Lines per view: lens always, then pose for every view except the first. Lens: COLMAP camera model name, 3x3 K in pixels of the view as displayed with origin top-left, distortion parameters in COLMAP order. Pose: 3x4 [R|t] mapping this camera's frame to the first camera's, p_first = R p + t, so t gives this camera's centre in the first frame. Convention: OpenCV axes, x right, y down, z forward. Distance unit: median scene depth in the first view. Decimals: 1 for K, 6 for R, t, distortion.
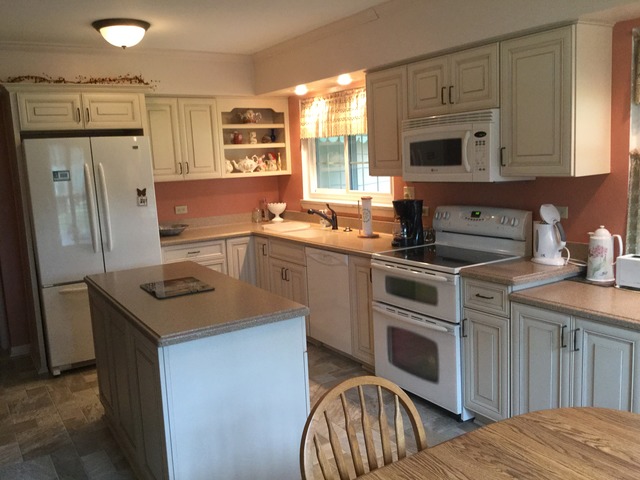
lens RADIAL K [[574.7, 0, 339.2], [0, 574.7, 242.5], [0, 0, 1]] dist [0.085926, -0.156373]
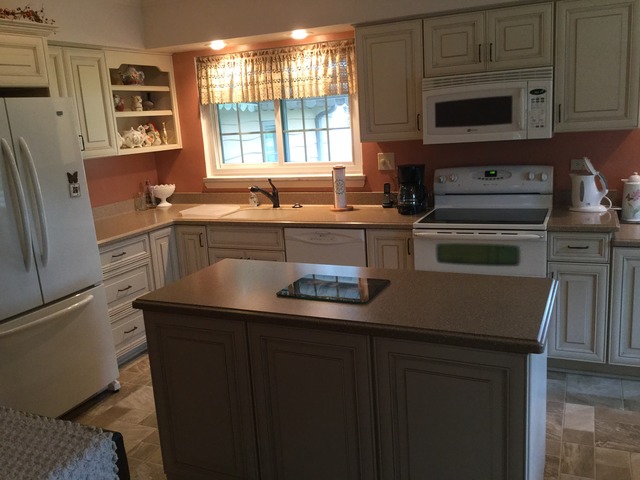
lens RADIAL K [[574.7, 0, 322.3], [0, 574.7, 240.7], [0, 0, 1]] dist [0.085926, -0.156373]
pose [[0.842894, -0.123386, 0.523743, -0.460965], [0.106296, 0.992355, 0.062715, -0.022327], [-0.527477, 0.002809, 0.849565, 0.237283]]
